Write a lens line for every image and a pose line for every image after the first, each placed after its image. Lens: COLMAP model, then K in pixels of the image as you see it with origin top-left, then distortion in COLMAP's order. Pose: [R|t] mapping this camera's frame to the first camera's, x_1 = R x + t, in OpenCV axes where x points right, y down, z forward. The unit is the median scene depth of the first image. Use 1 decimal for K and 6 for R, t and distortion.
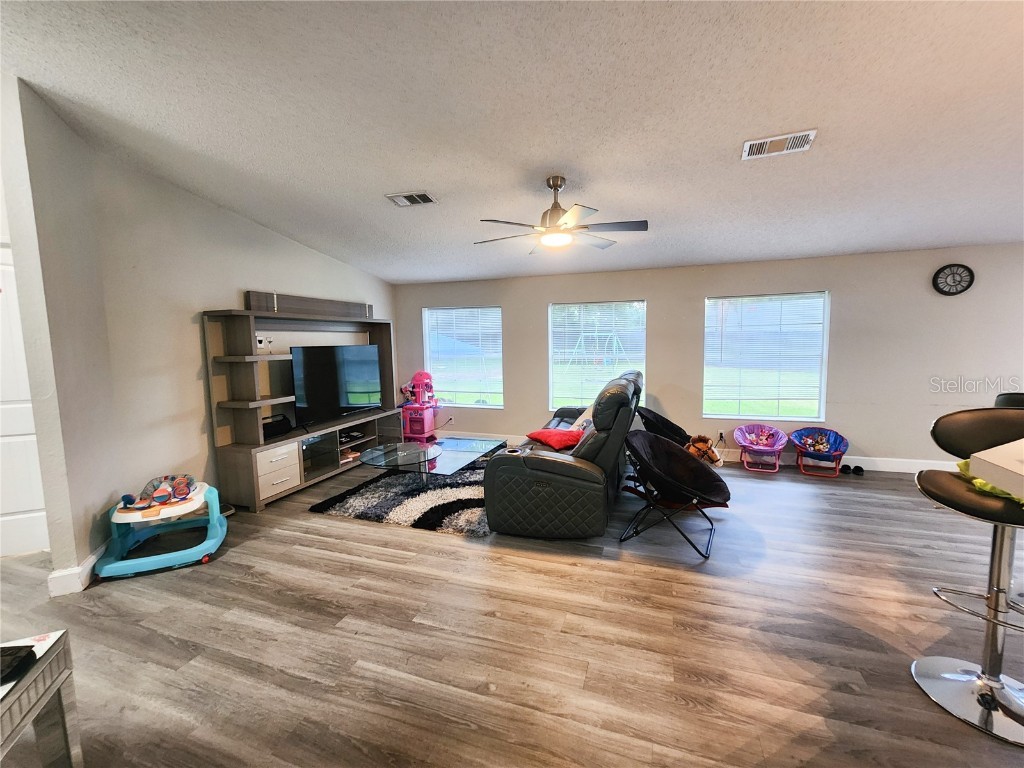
lens RADIAL K [[420.7, 0, 515.0], [0, 420.7, 381.5], [0, 0, 1]] dist [-0.000450, 0.000031]
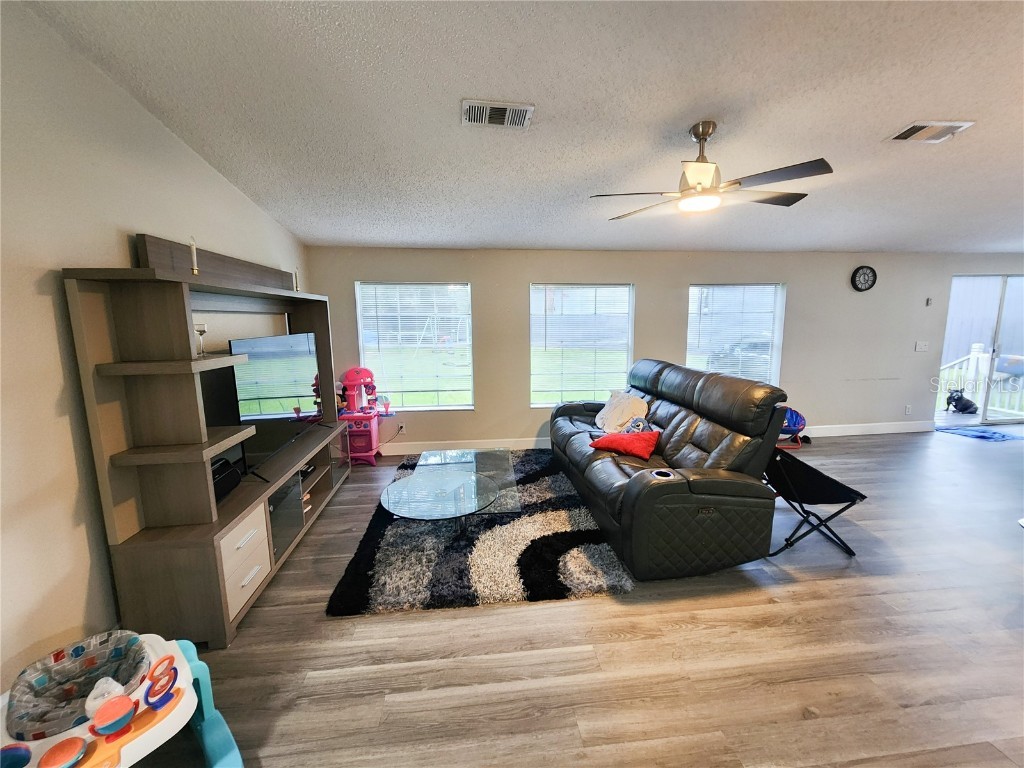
lens RADIAL K [[420.7, 0, 515.0], [0, 420.7, 381.5], [0, 0, 1]] dist [-0.000450, 0.000031]
pose [[0.901715, -0.055577, 0.428744, -0.452343], [0.035884, 0.997902, 0.053886, -0.045616], [-0.430839, -0.033205, 0.901818, 0.328903]]
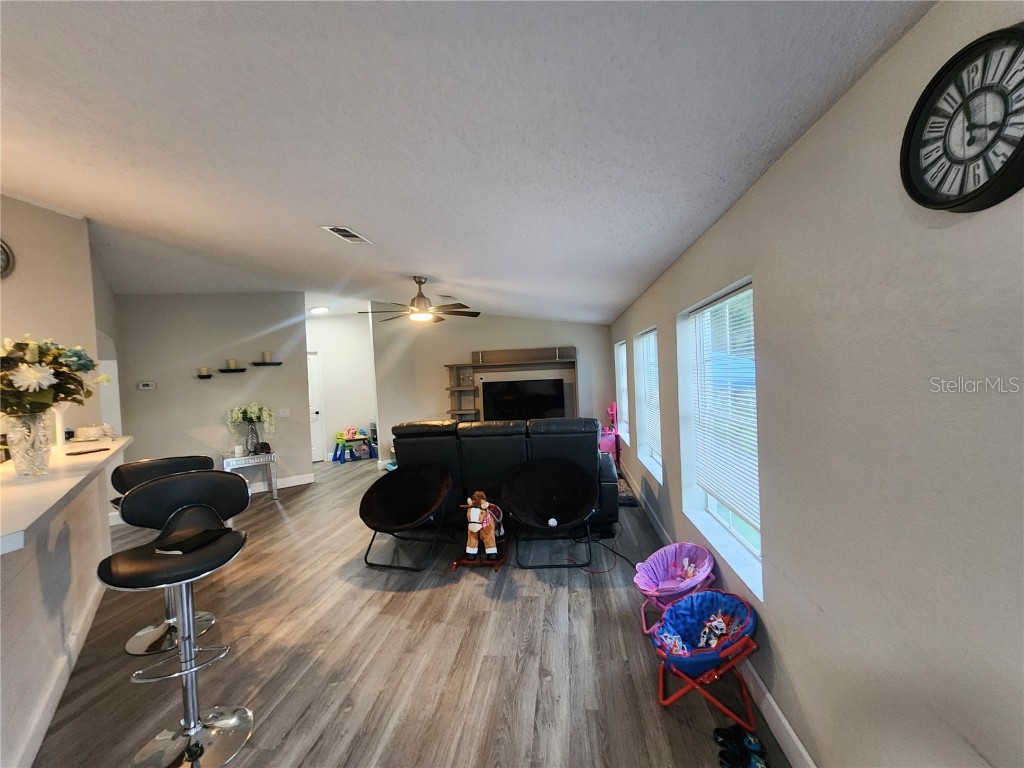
lens RADIAL K [[420.7, 0, 515.0], [0, 420.7, 381.5], [0, 0, 1]] dist [-0.000450, 0.000031]
pose [[0.218543, 0.024851, -0.975511, 1.241171], [-0.057121, 0.998287, 0.012634, -0.119187], [0.974154, 0.052961, 0.219588, 0.788290]]
